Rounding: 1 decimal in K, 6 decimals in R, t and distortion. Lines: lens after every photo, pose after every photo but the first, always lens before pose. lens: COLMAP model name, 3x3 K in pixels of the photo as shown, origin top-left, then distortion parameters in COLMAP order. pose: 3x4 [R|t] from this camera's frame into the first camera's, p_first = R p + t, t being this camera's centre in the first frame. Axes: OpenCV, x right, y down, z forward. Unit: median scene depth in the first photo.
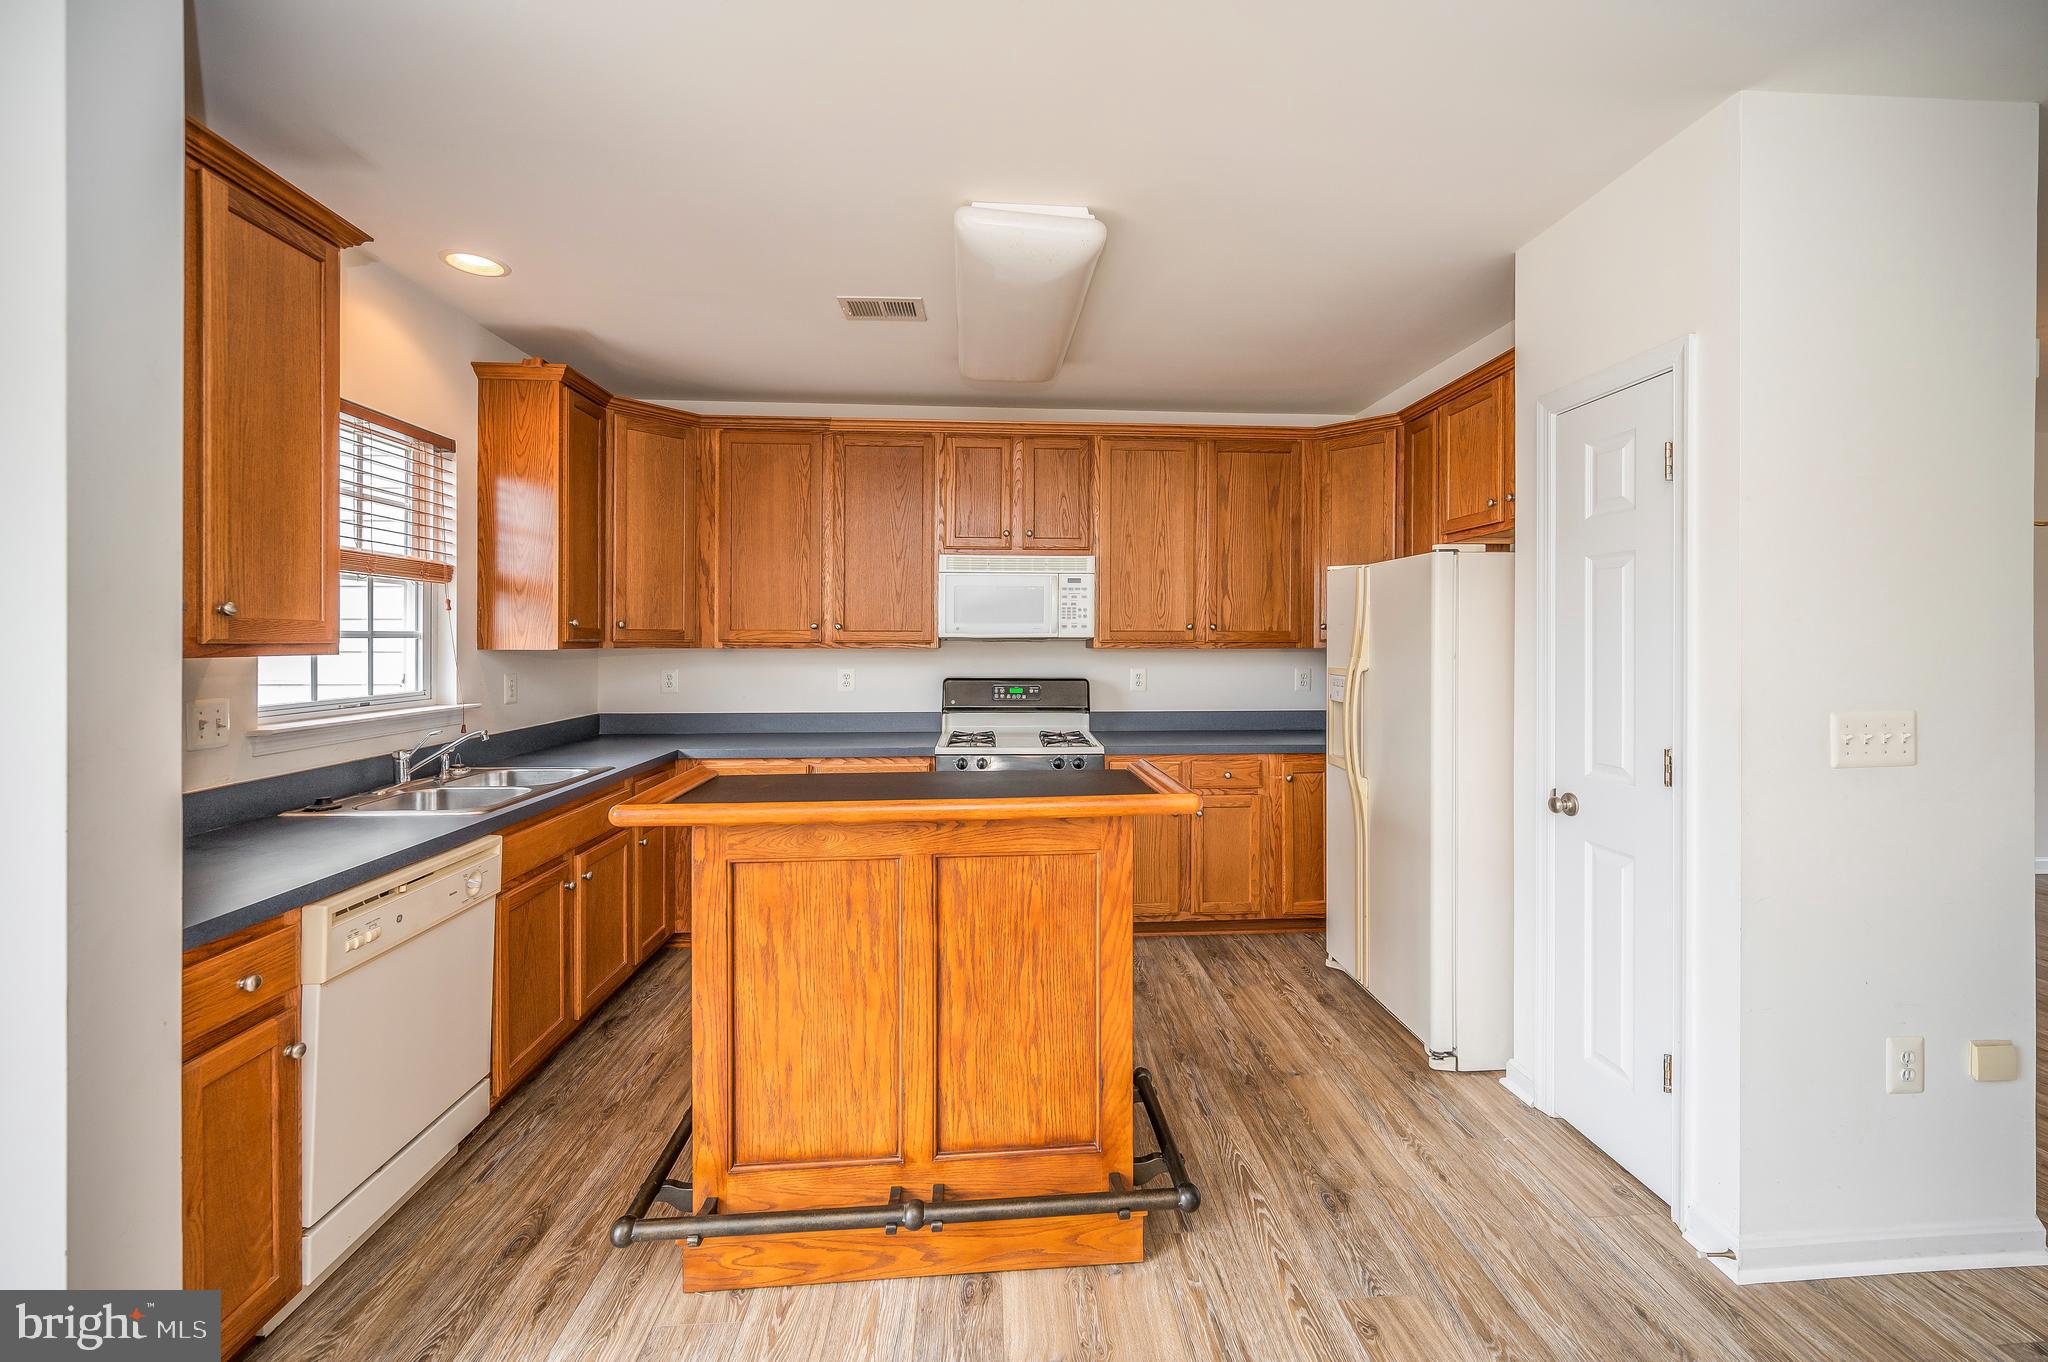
lens RADIAL K [[822.6, 0, 1039.8], [0, 822.6, 648.1], [0, 0, 1]] dist [-0.000146, 0.000044]
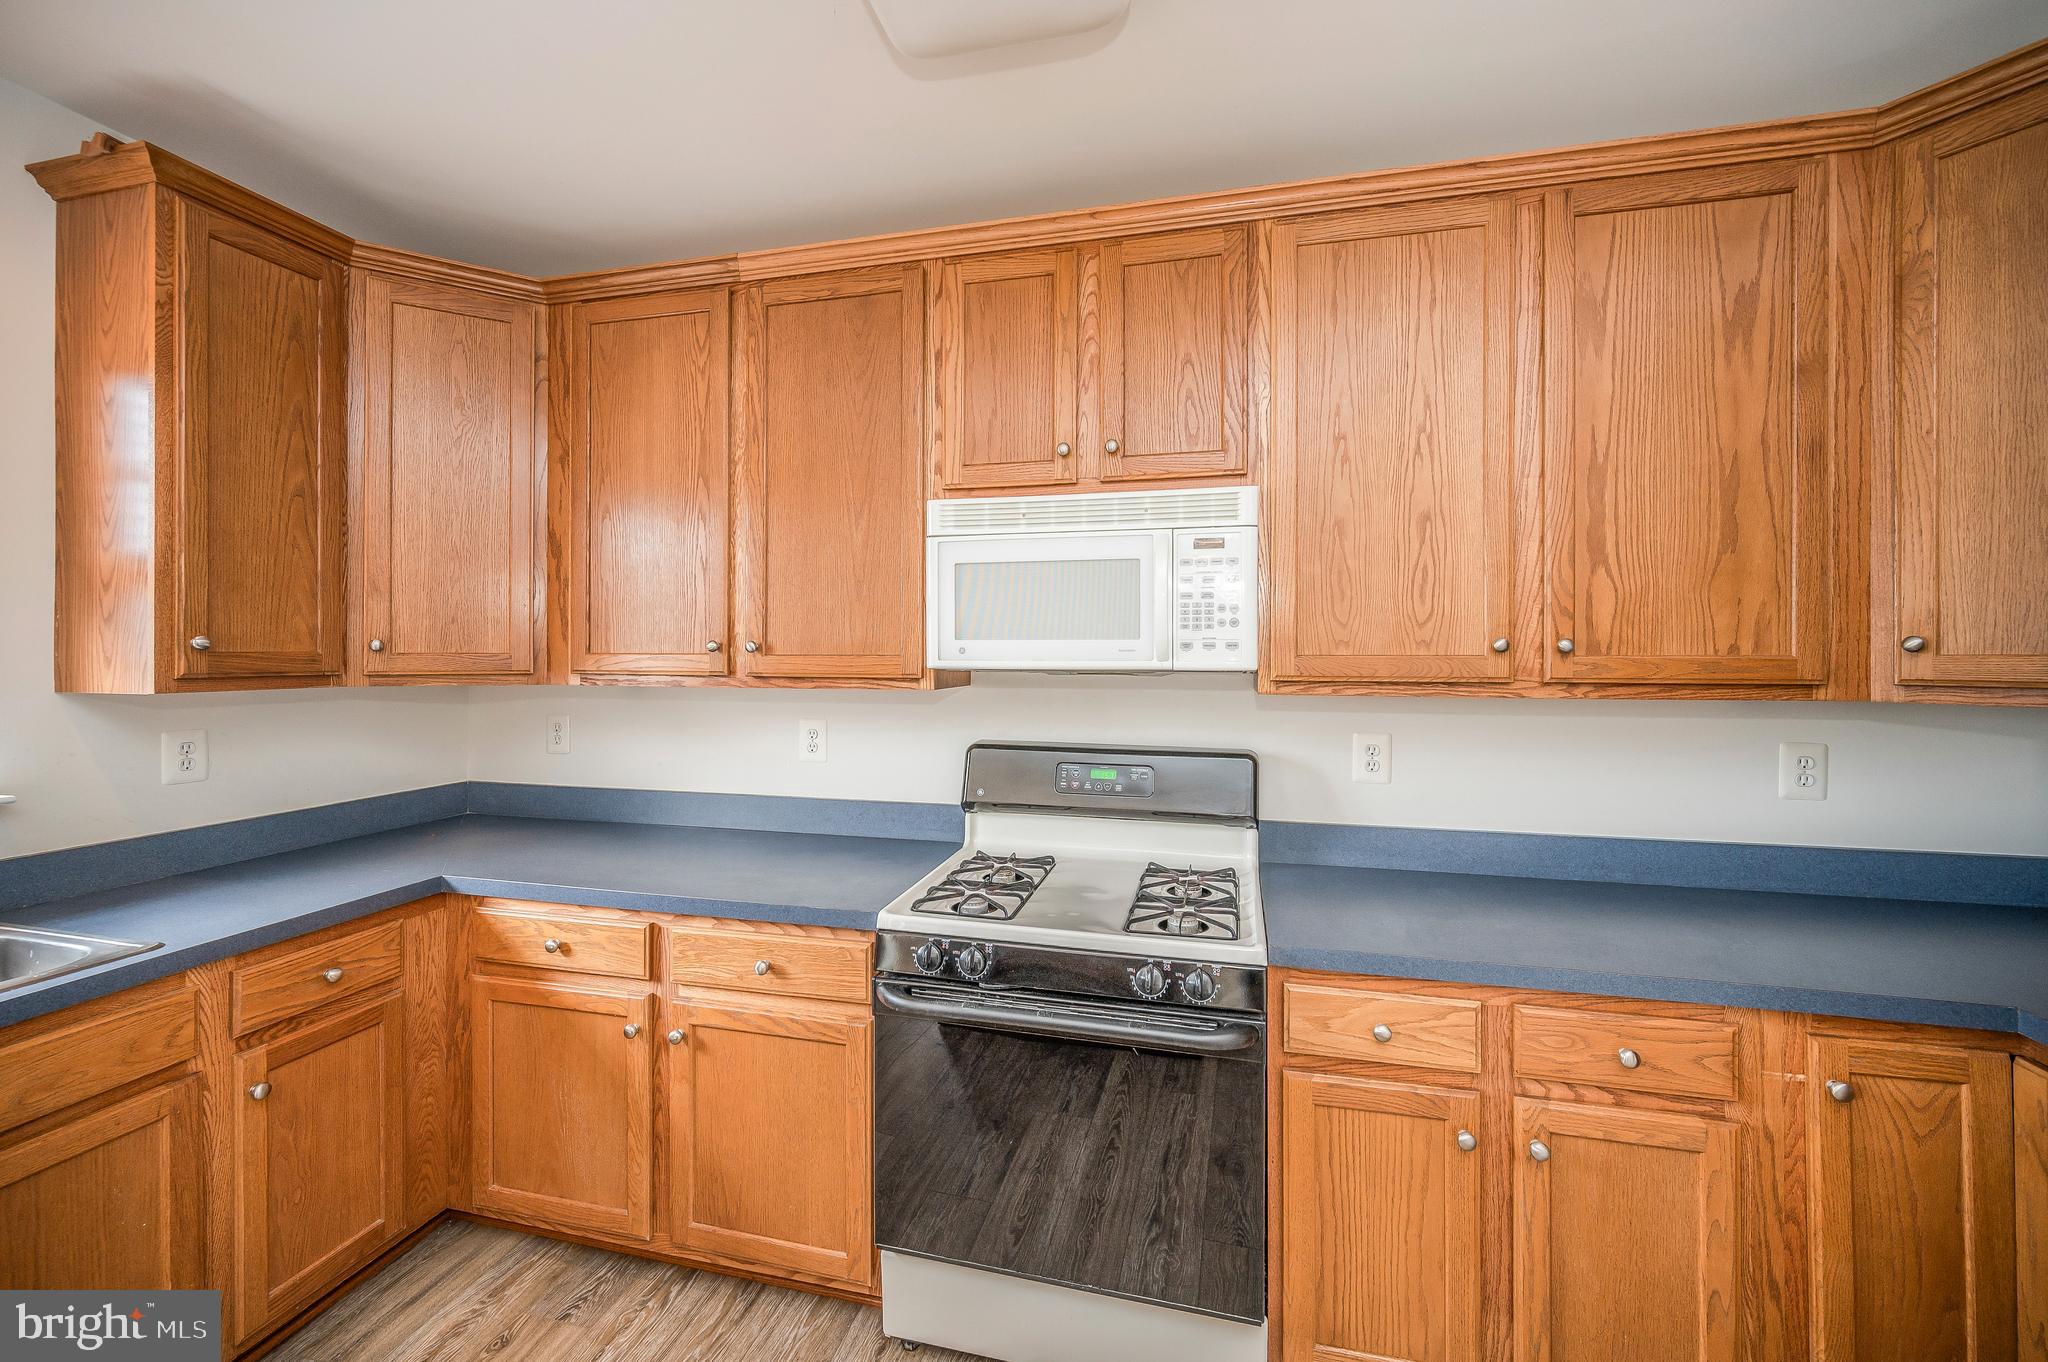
lens RADIAL K [[822.5, 0, 1021.1], [0, 822.5, 653.2], [0, 0, 1]] dist [0.000341, -0.000211]
pose [[0.951295, 0.000516, -0.308282, 0.120891], [-0.003635, 0.999948, -0.009542, -0.025788], [0.308261, 0.010198, 0.951247, 0.794548]]
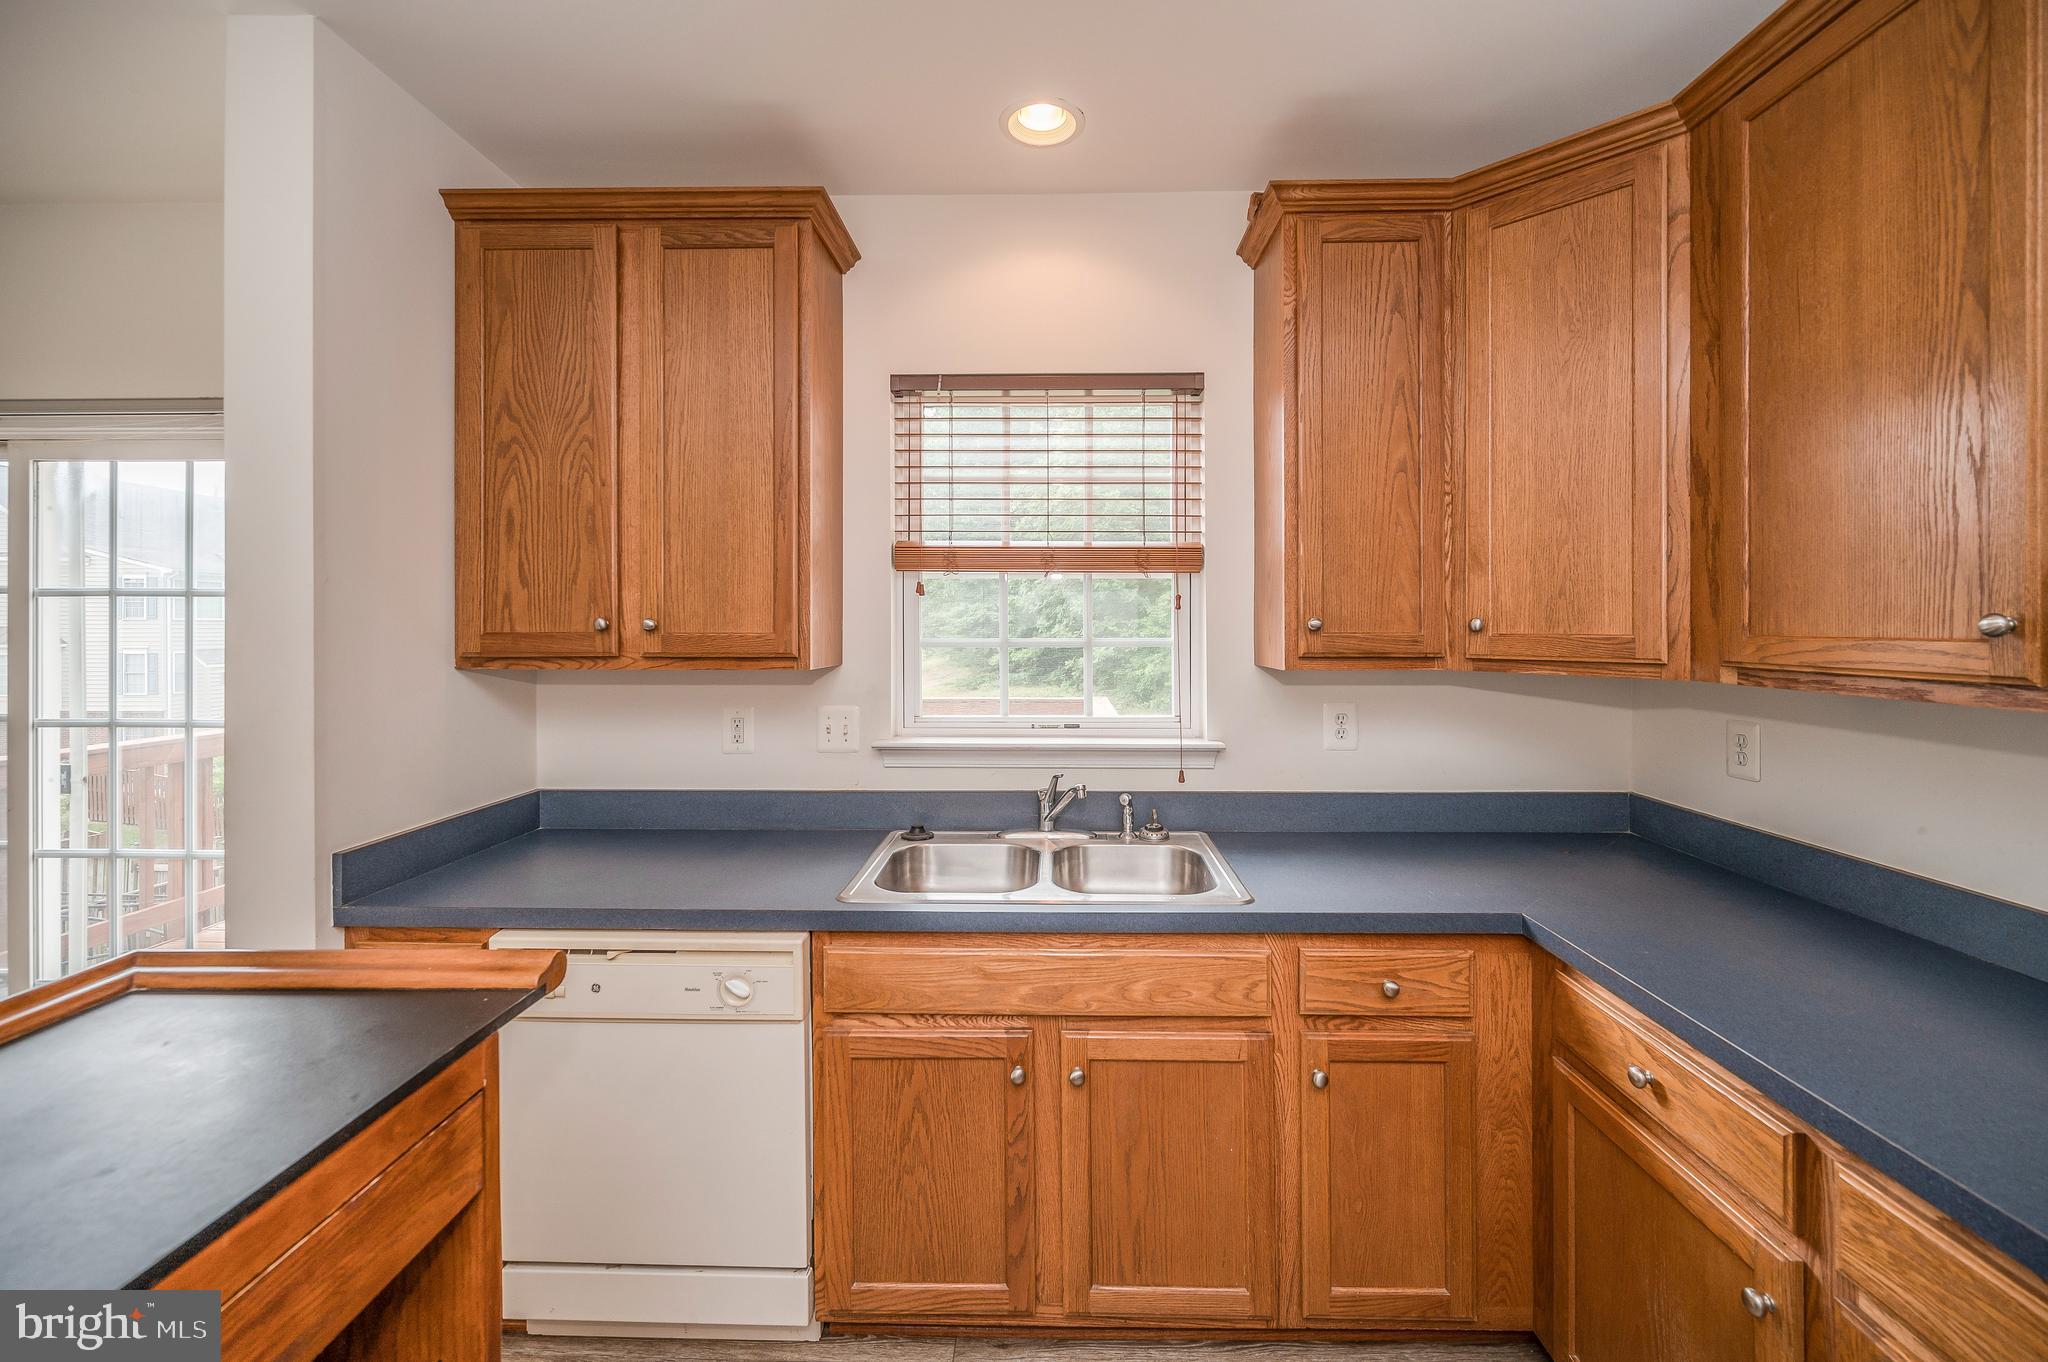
lens RADIAL K [[826.9, 0, 1038.4], [0, 826.9, 624.7], [0, 0, 1]] dist [-0.000765, -0.000039]
pose [[-0.085811, -0.002417, -0.996308, 0.022704], [-0.010619, 0.999942, -0.001511, -0.033458], [0.996255, 0.010450, -0.085832, 1.035382]]
